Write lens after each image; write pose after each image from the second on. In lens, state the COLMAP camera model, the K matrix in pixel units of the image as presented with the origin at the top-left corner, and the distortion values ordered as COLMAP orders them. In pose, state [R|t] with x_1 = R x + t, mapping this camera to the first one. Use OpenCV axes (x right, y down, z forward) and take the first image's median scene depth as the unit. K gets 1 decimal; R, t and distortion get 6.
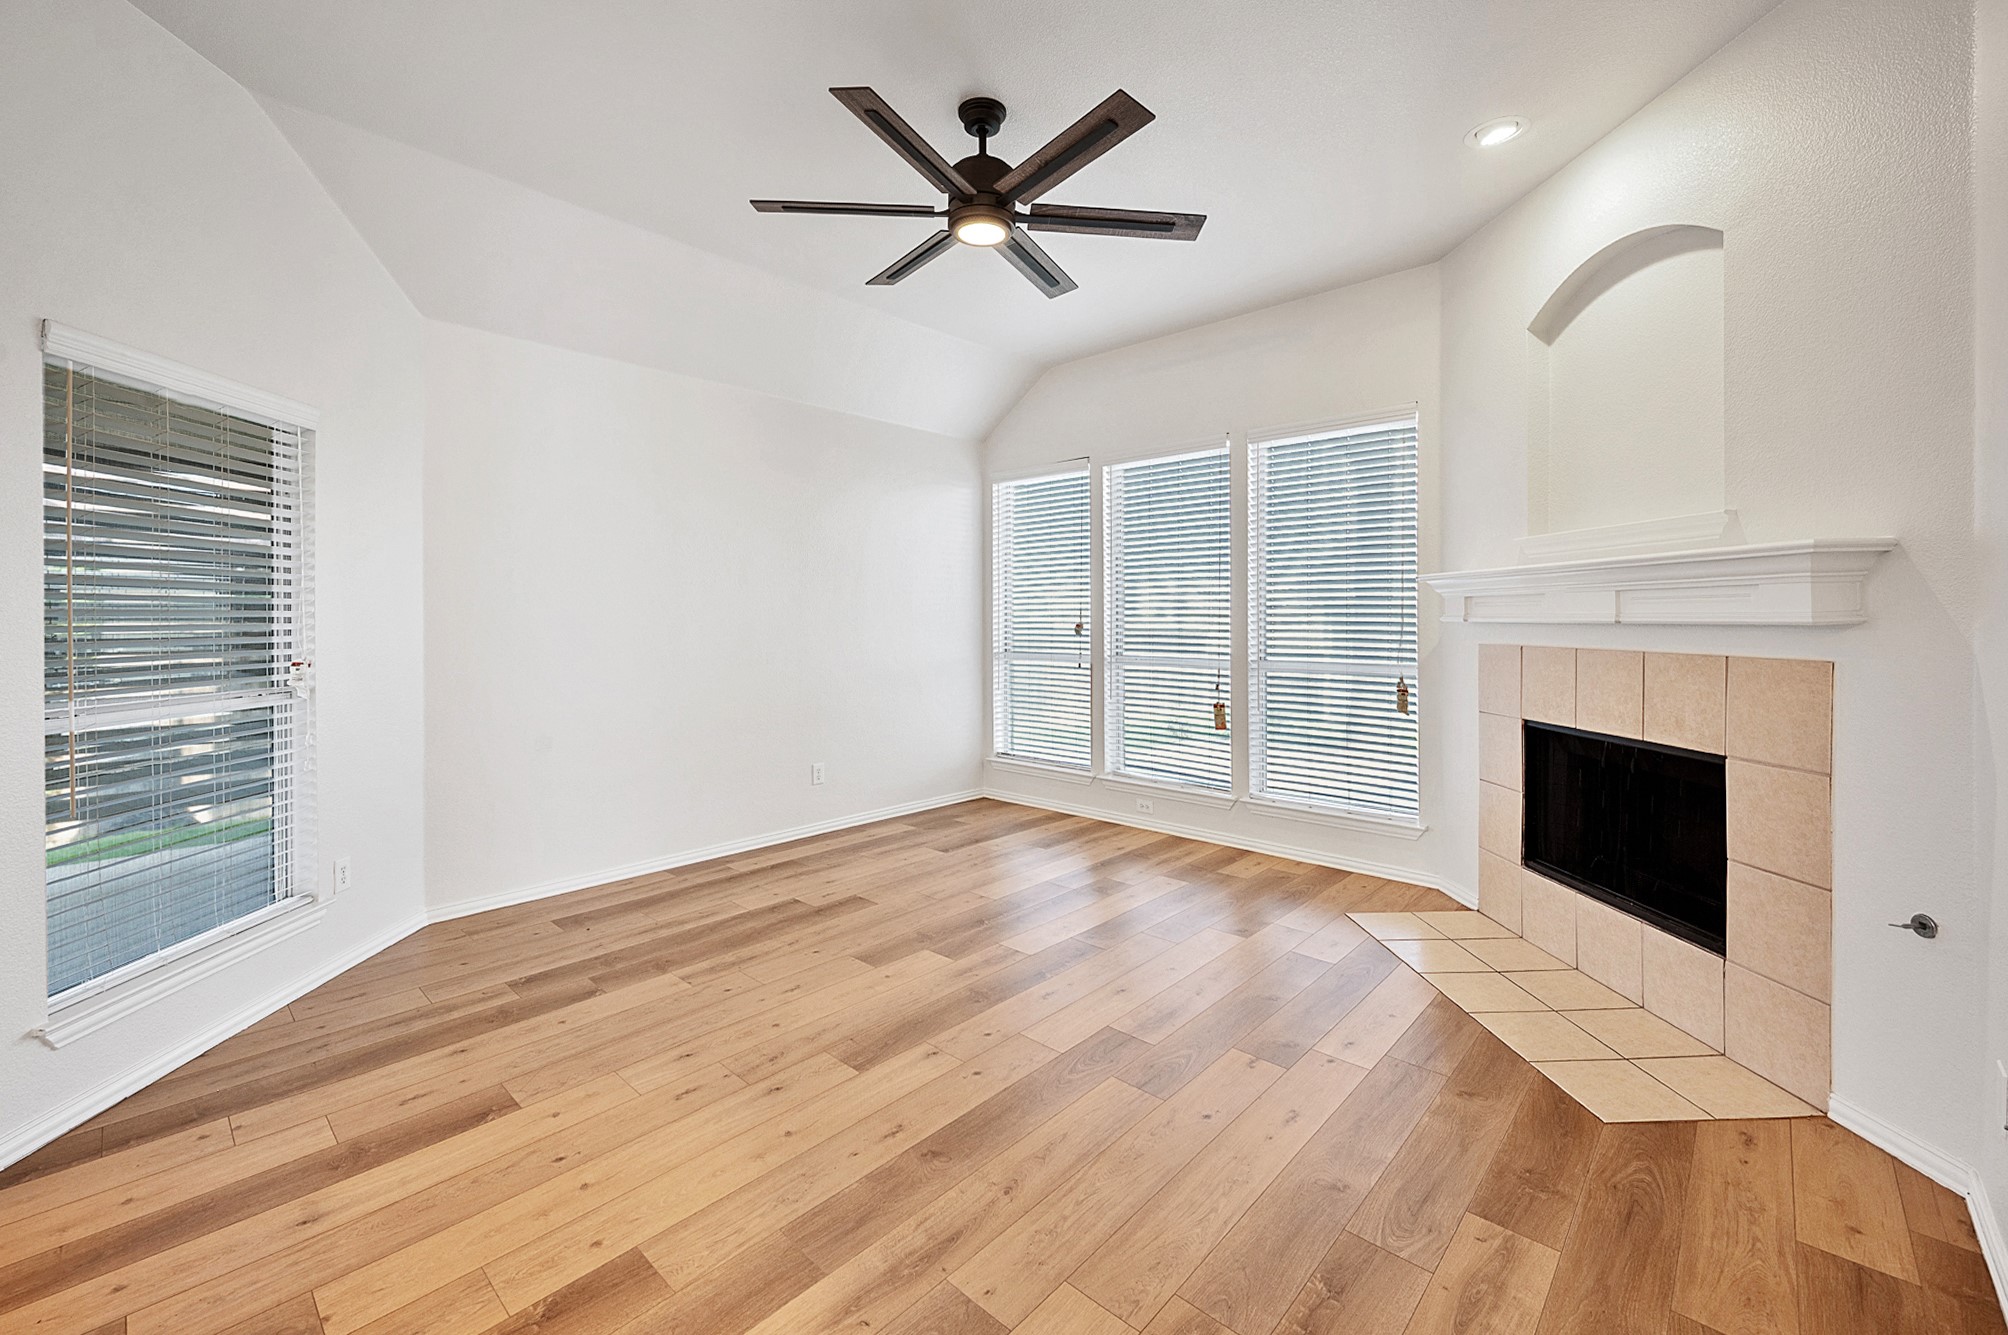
lens RADIAL K [[818.4, 0, 1001.1], [0, 818.4, 621.2], [0, 0, 1]] dist [-0.001051, -0.000183]
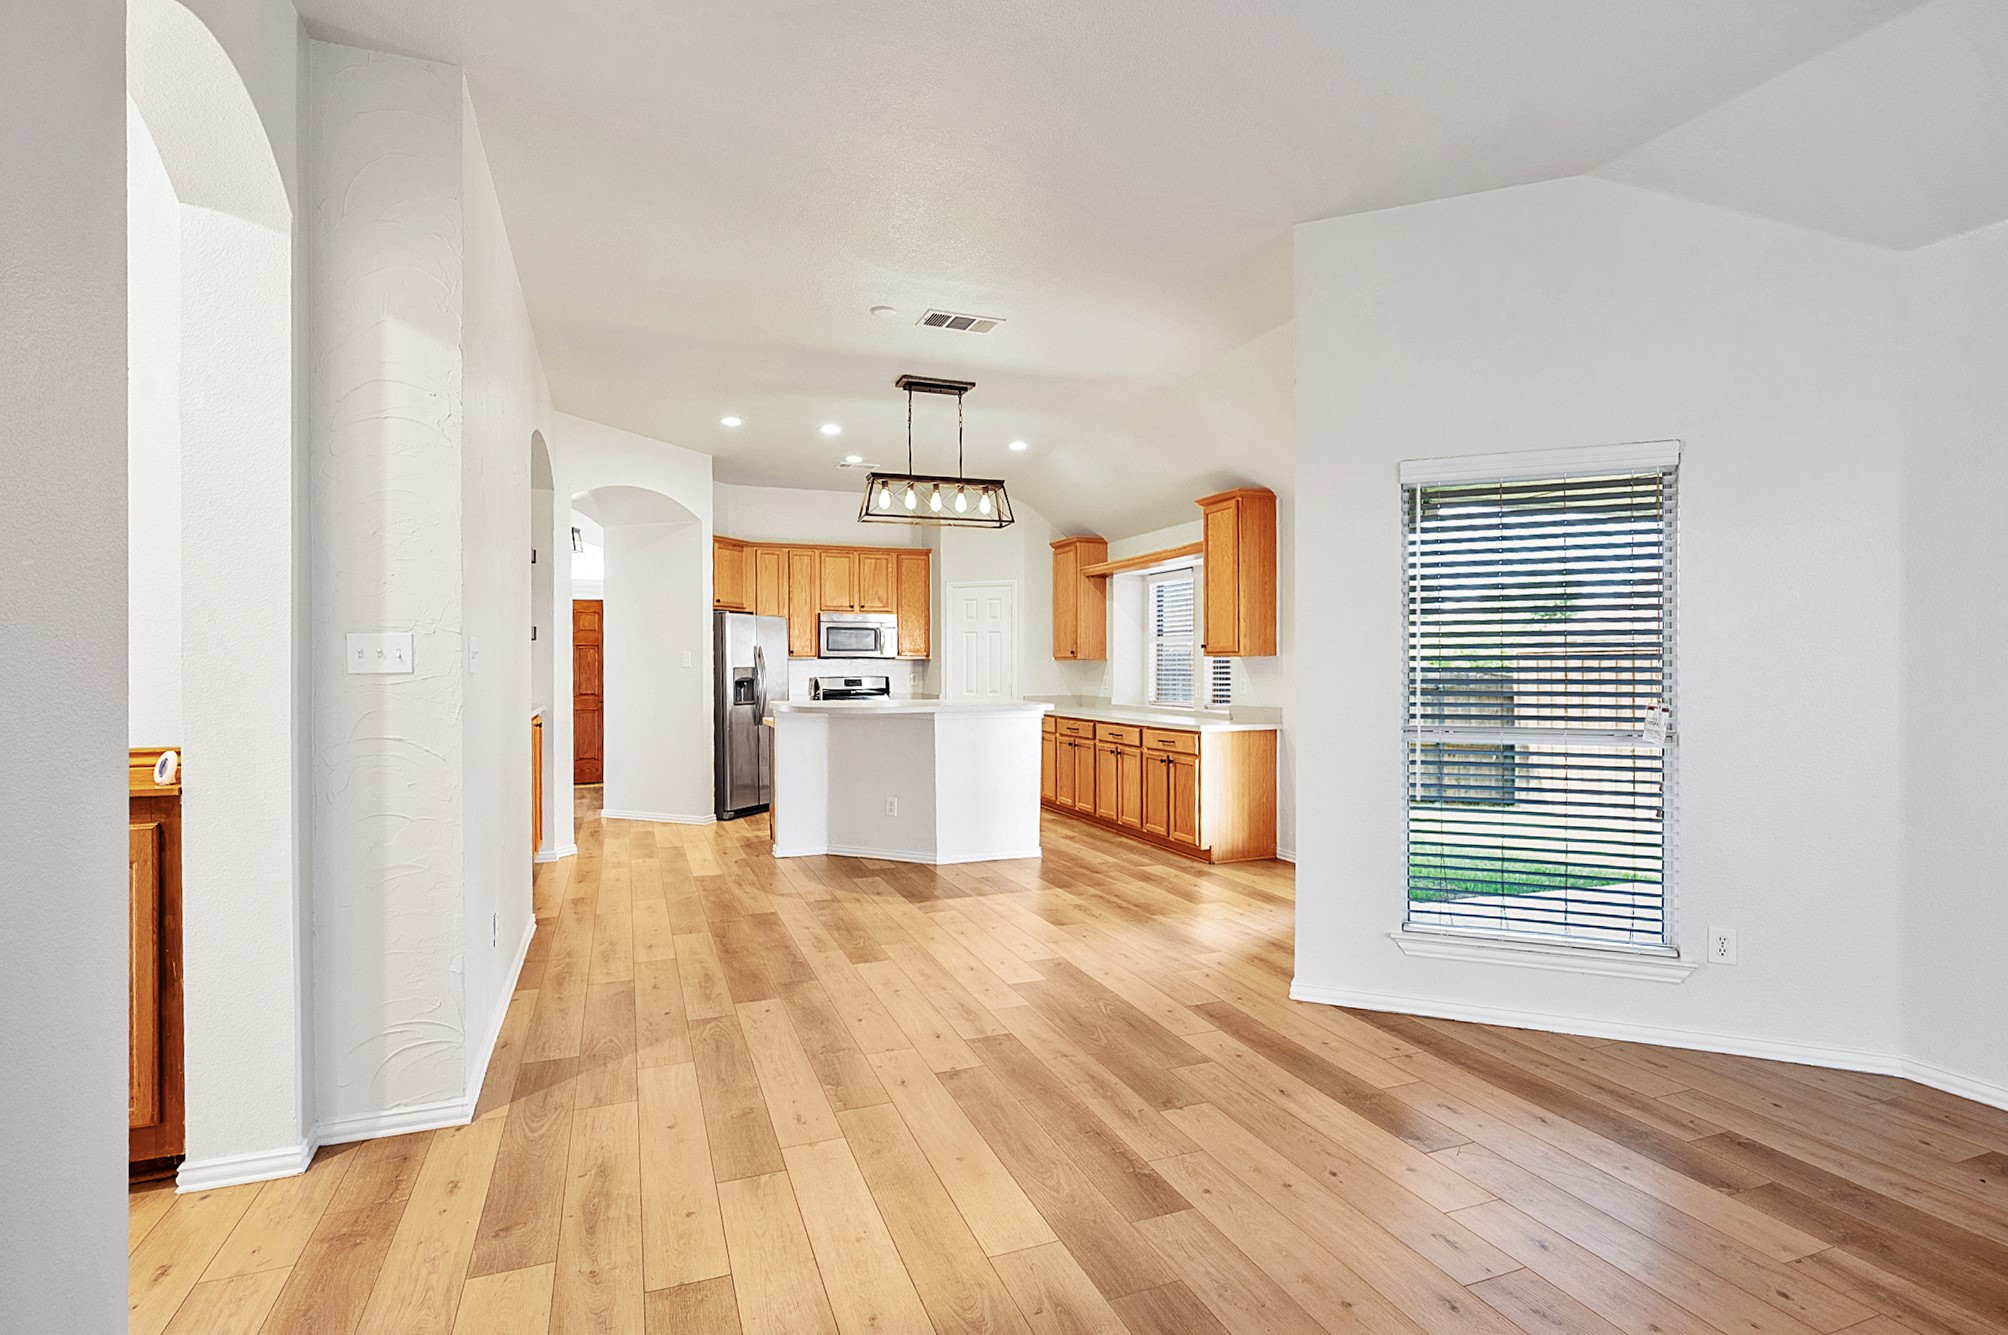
lens RADIAL K [[1000.9, 0, 1001.7], [0, 1000.9, 661.6], [0, 0, 1]] dist [0.000977, 0.000080]
pose [[-0.439376, 0.000604, -0.898303, 0.484979], [-0.000804, 0.999999, 0.001066, -0.000149], [0.898303, 0.001190, -0.439375, 0.715855]]
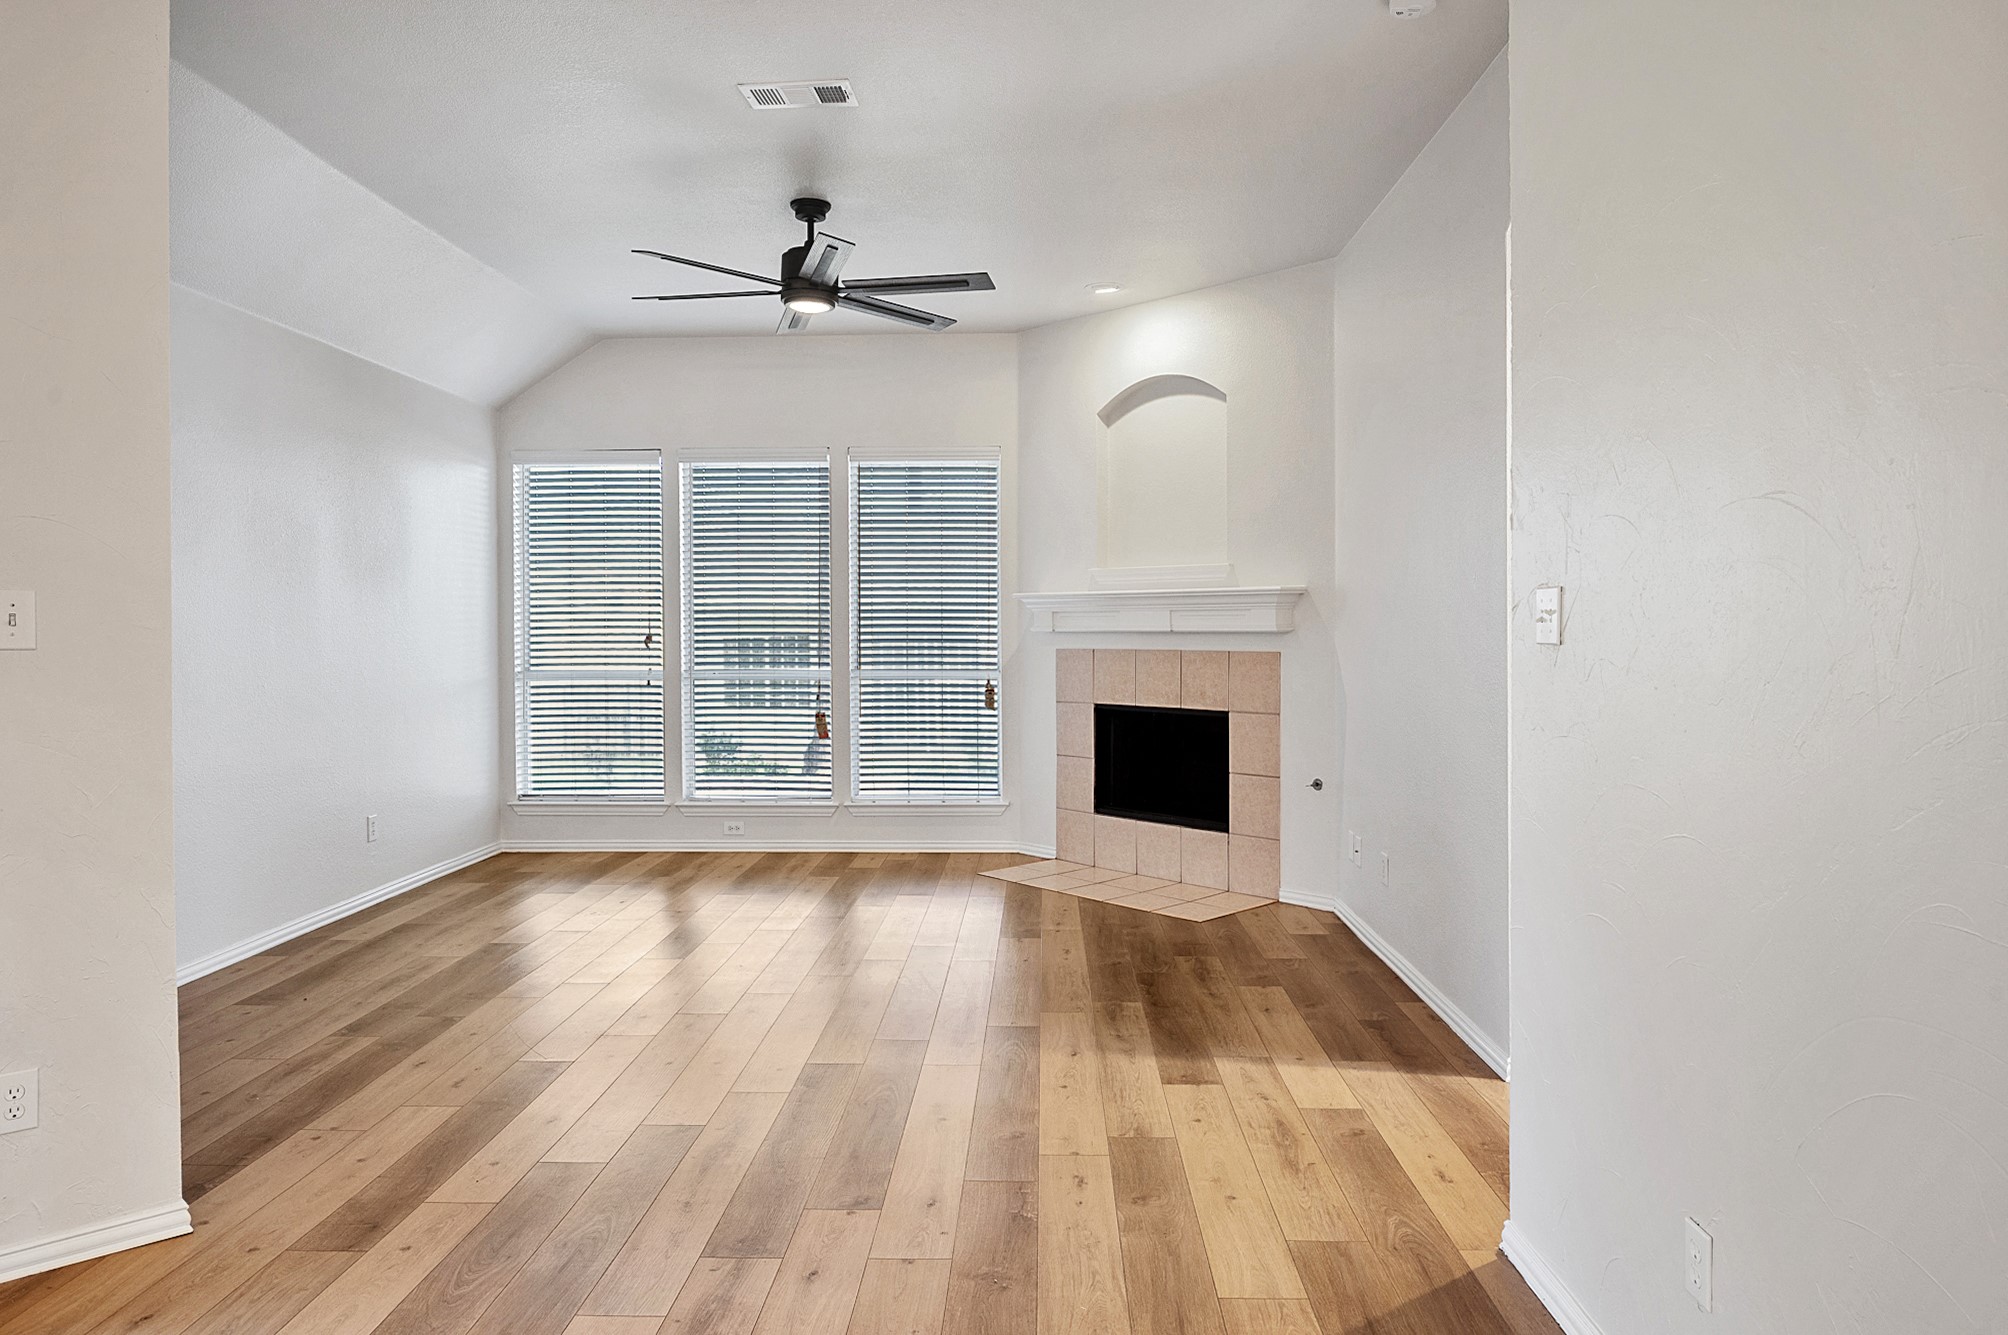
lens RADIAL K [[1251.0, 0, 1002.9], [0, 1251.0, 638.0], [0, 0, 1]] dist [-0.001301, 0.000628]
pose [[0.754308, -0.005423, 0.656499, -0.849258], [0.003711, 0.999985, 0.003997, 0.002547], [-0.656511, -0.000579, 0.754316, -0.465387]]
